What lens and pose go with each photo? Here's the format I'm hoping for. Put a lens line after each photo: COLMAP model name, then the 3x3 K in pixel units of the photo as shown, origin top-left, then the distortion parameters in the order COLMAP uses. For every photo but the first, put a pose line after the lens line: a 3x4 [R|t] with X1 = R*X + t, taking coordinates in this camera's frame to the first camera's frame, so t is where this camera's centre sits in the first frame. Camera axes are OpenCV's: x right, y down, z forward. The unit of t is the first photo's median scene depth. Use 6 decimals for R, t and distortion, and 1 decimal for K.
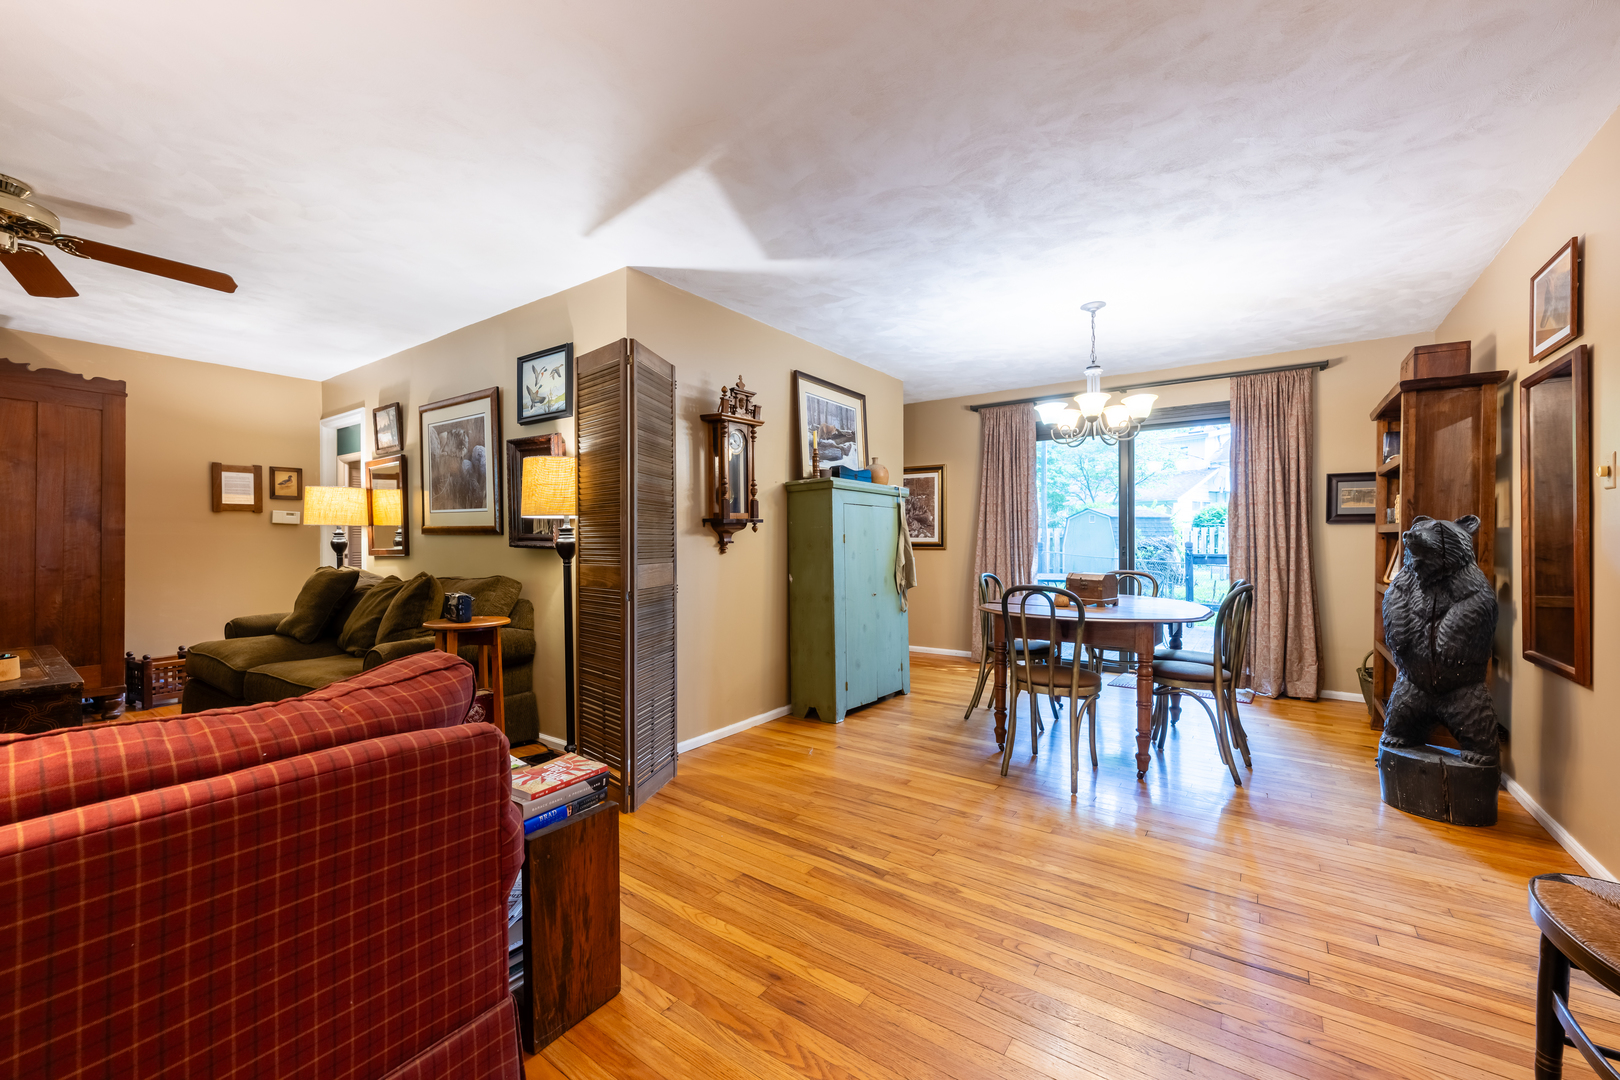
lens RADIAL K [[643.2, 0, 811.2], [0, 643.2, 541.9], [0, 0, 1]] dist [0.000453, -0.000201]
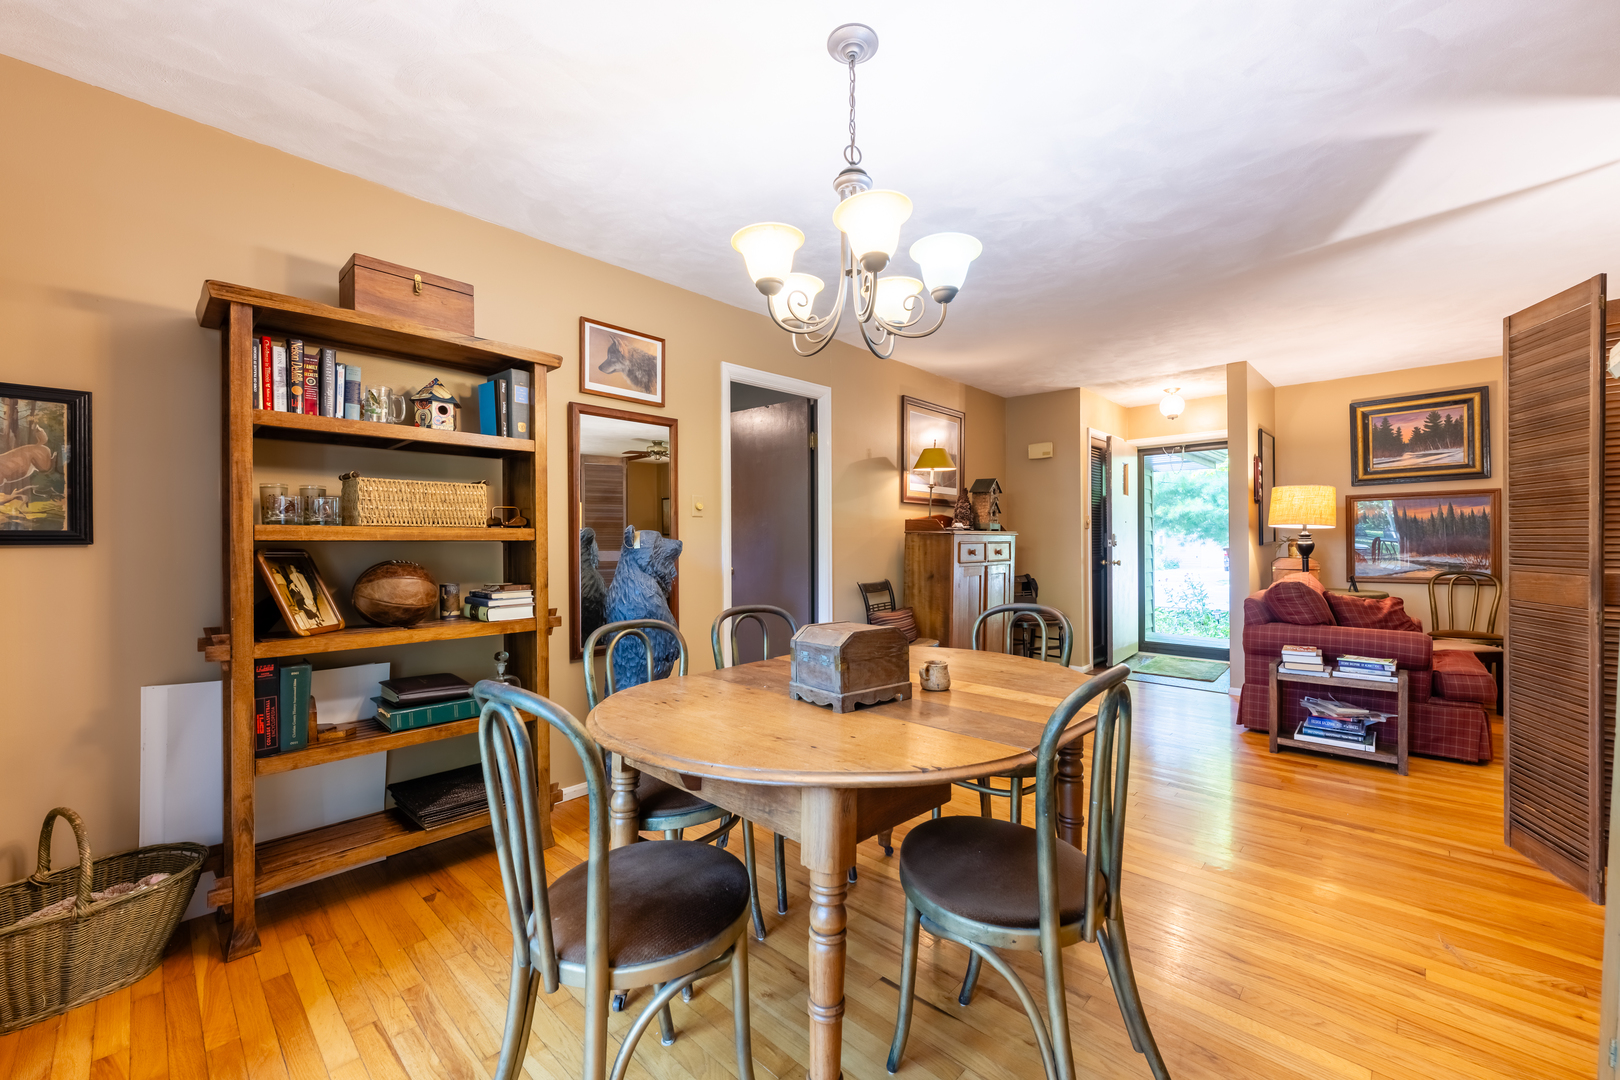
lens RADIAL K [[639.5, 0, 807.2], [0, 639.5, 540.1], [0, 0, 1]] dist [0.001090, 0.000160]
pose [[-0.990585, 0.009902, 0.136540, 0.415109], [0.009708, 0.999951, -0.002088, -0.009719], [-0.136554, -0.000743, -0.990632, 1.462405]]
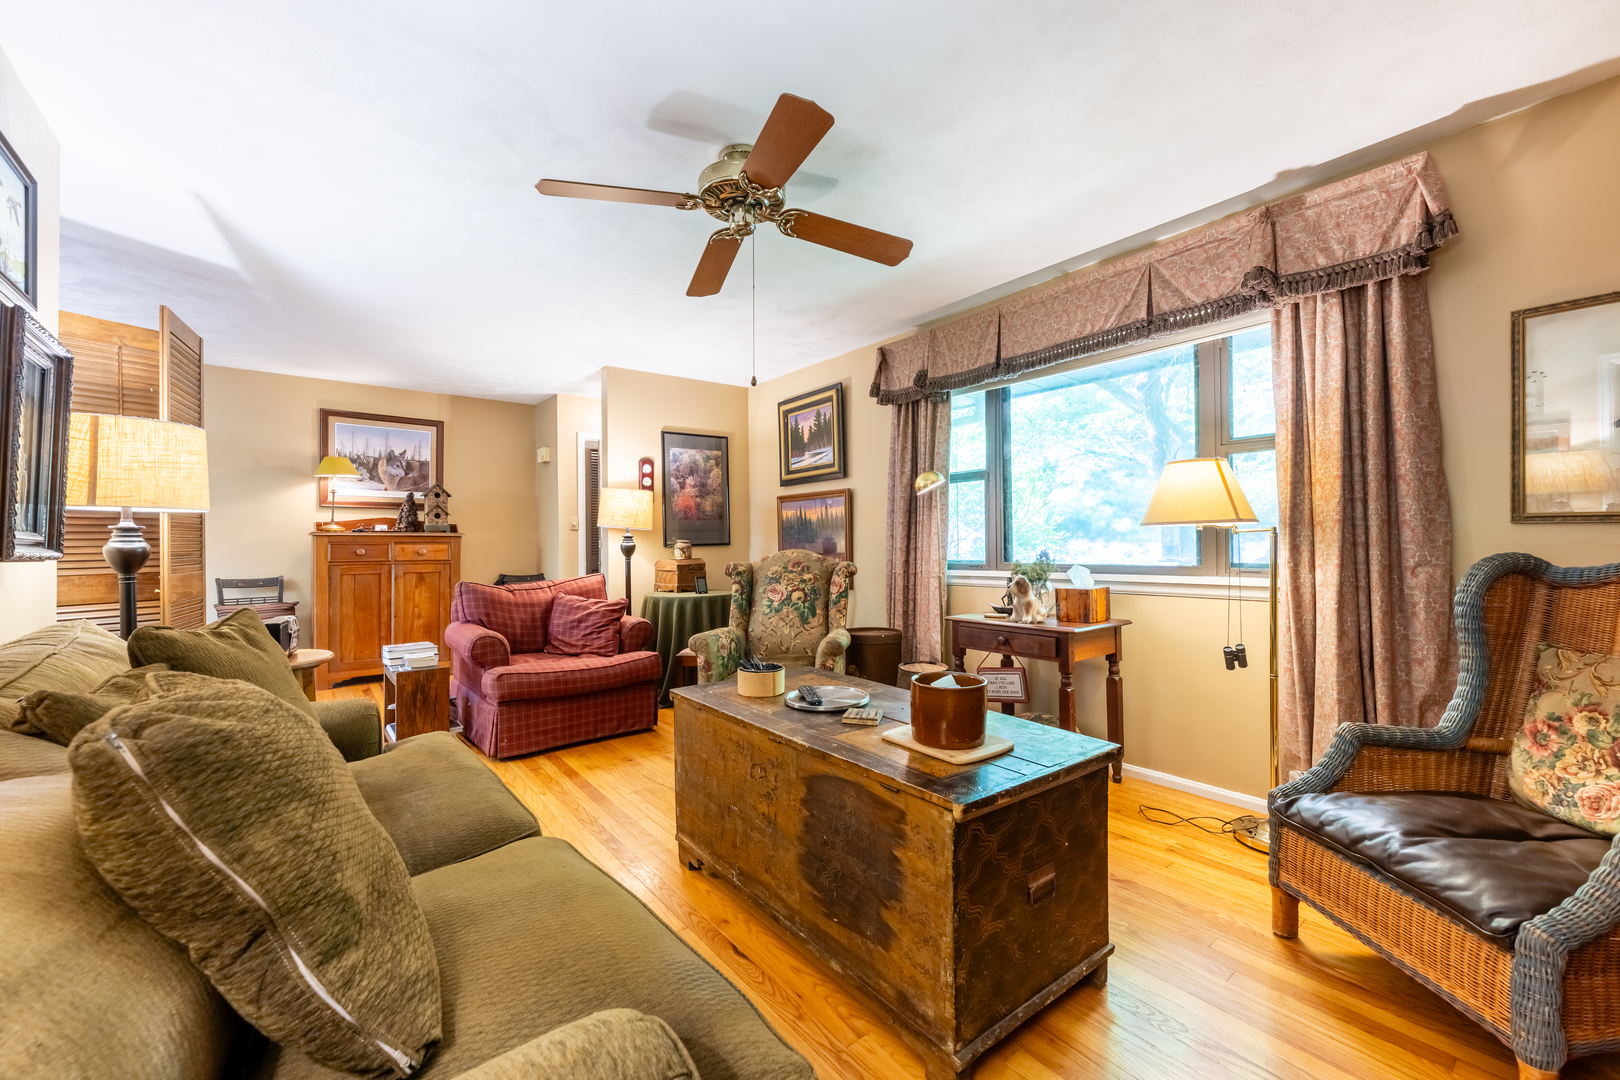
lens RADIAL K [[643.2, 0, 811.2], [0, 643.2, 541.9], [0, 0, 1]] dist [0.000453, -0.000201]
pose [[-0.959185, 0.007567, 0.282678, -1.070804], [0.008612, 0.999960, 0.002455, -0.001986], [-0.282648, 0.004789, -0.959212, 1.219086]]
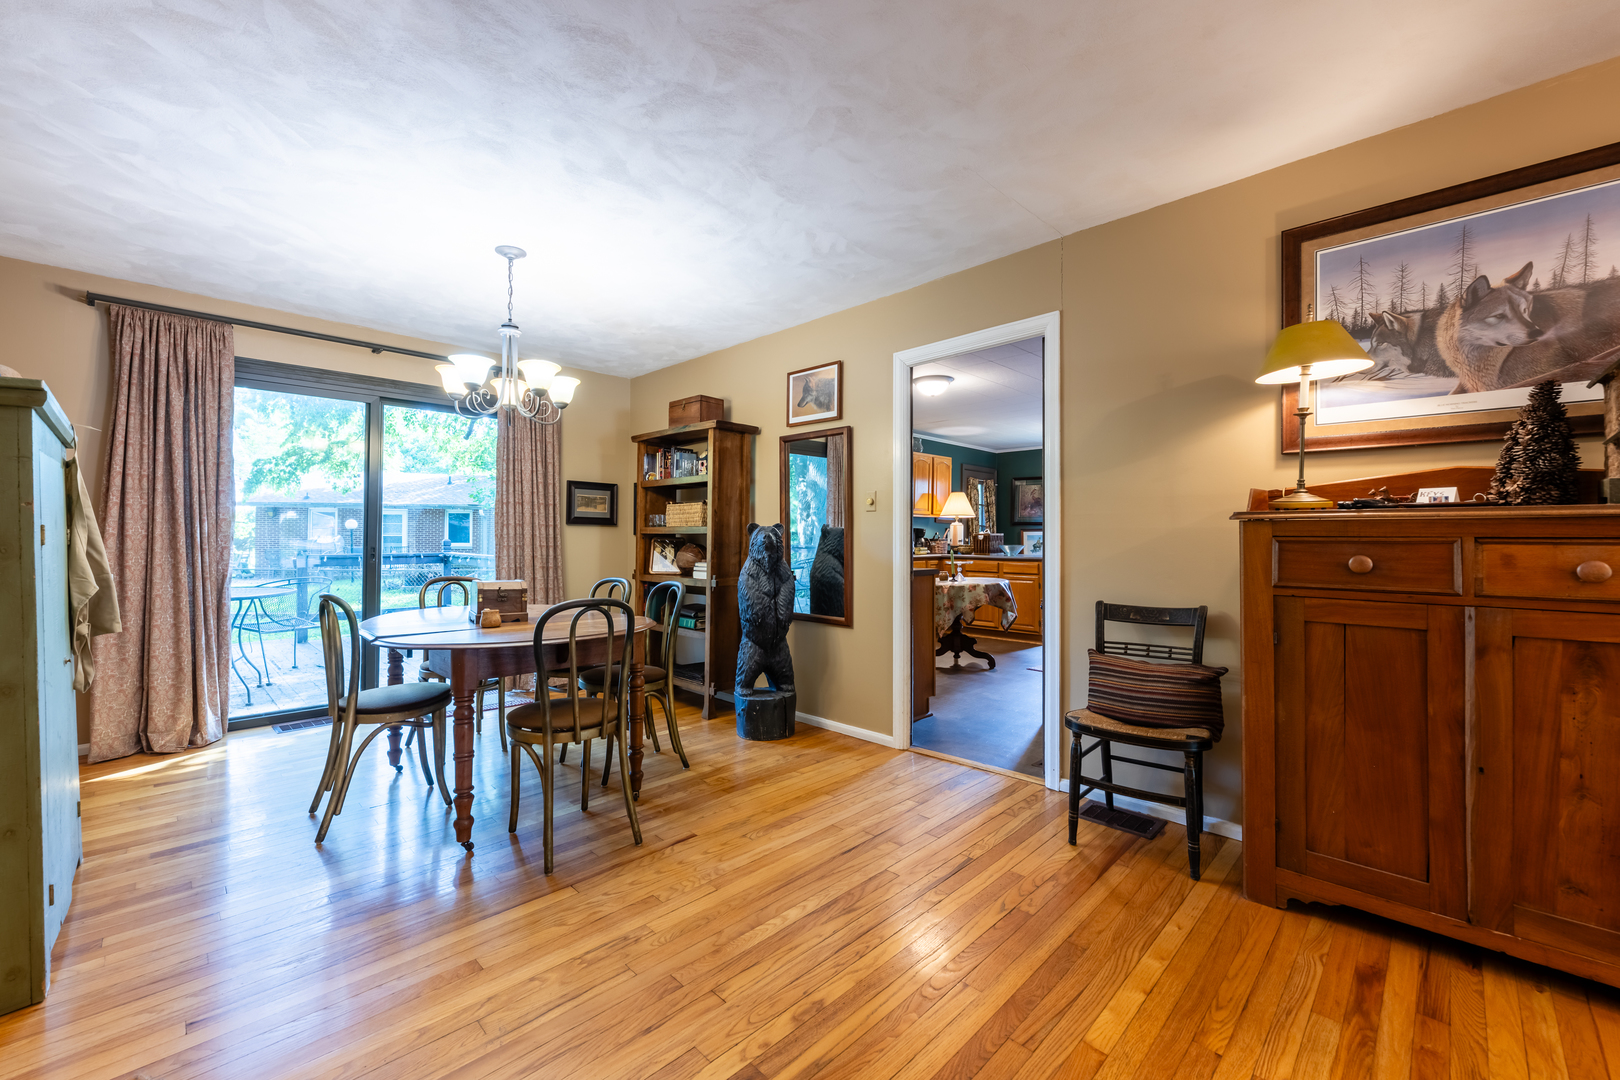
lens RADIAL K [[652.0, 0, 803.4], [0, 652.0, 528.7], [0, 0, 1]] dist [-0.000162, -0.000298]
pose [[0.160928, 0.016699, 0.986825, -0.308030], [-0.000550, 0.999858, -0.016830, -0.003610], [-0.986966, 0.002165, 0.160914, 0.502813]]
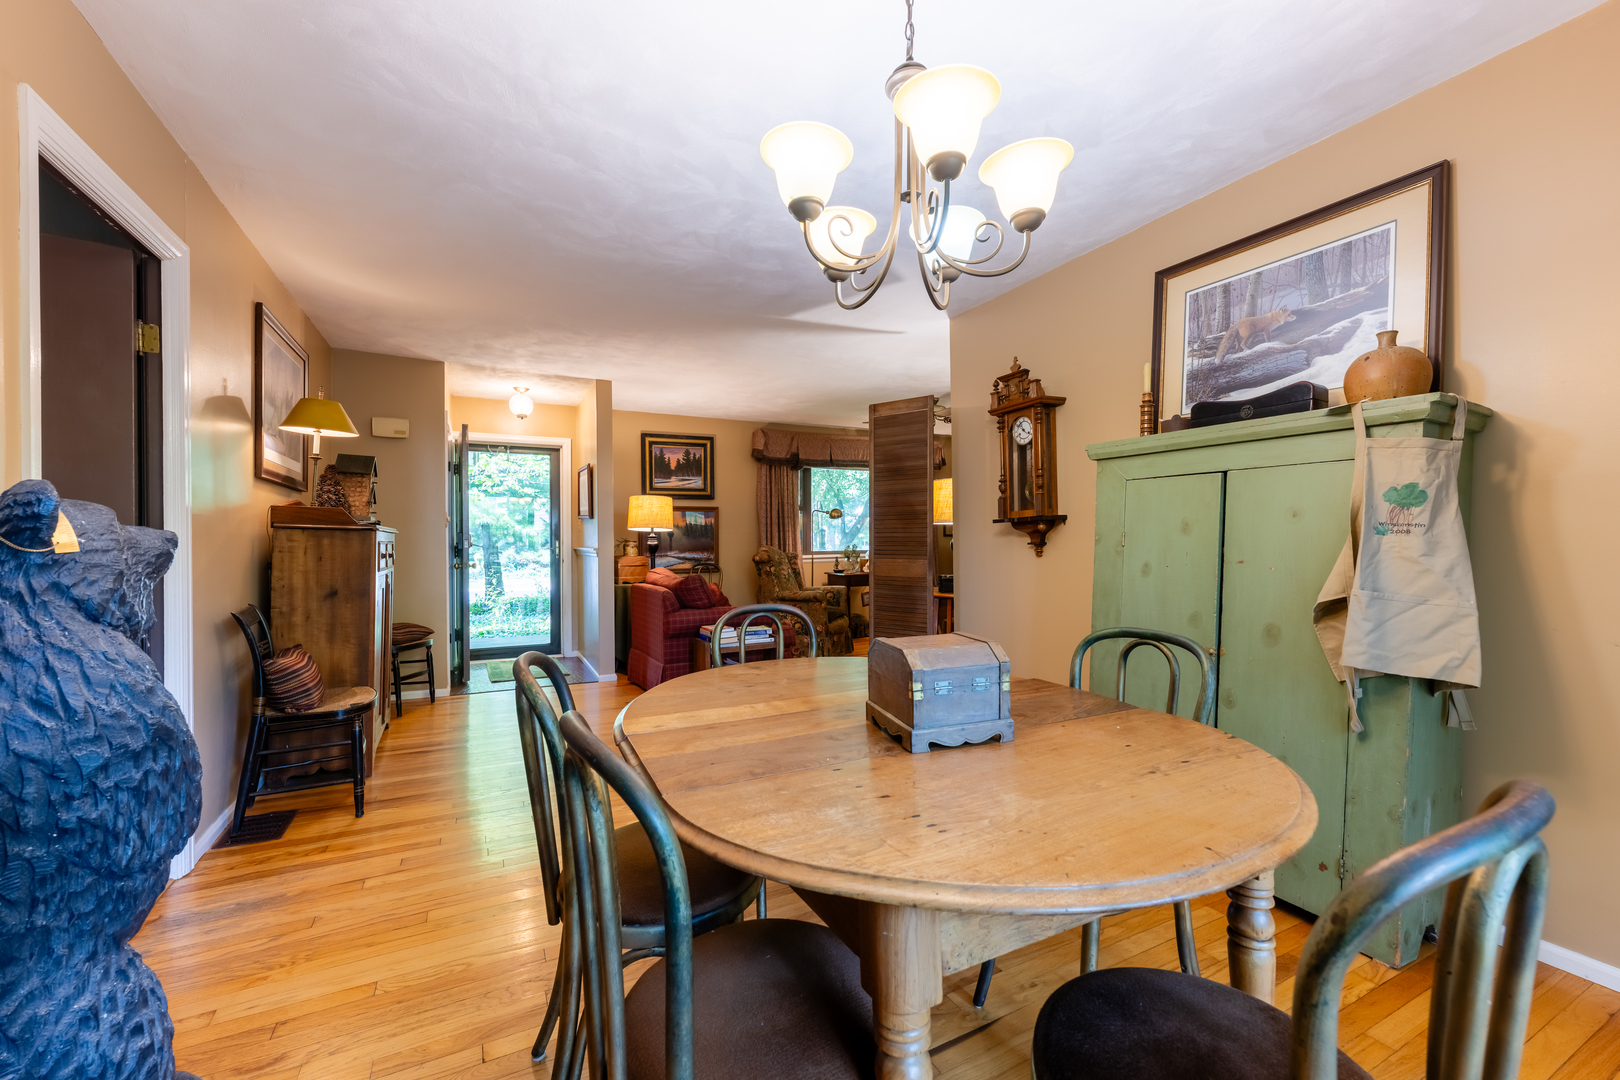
lens RADIAL K [[639.5, 0, 807.2], [0, 639.5, 540.1], [0, 0, 1]] dist [0.001090, 0.000160]
pose [[-0.458774, 0.004834, -0.888540, 0.795929], [0.004999, 0.999983, 0.002860, -0.007271], [0.888539, -0.003130, -0.458790, 1.118172]]
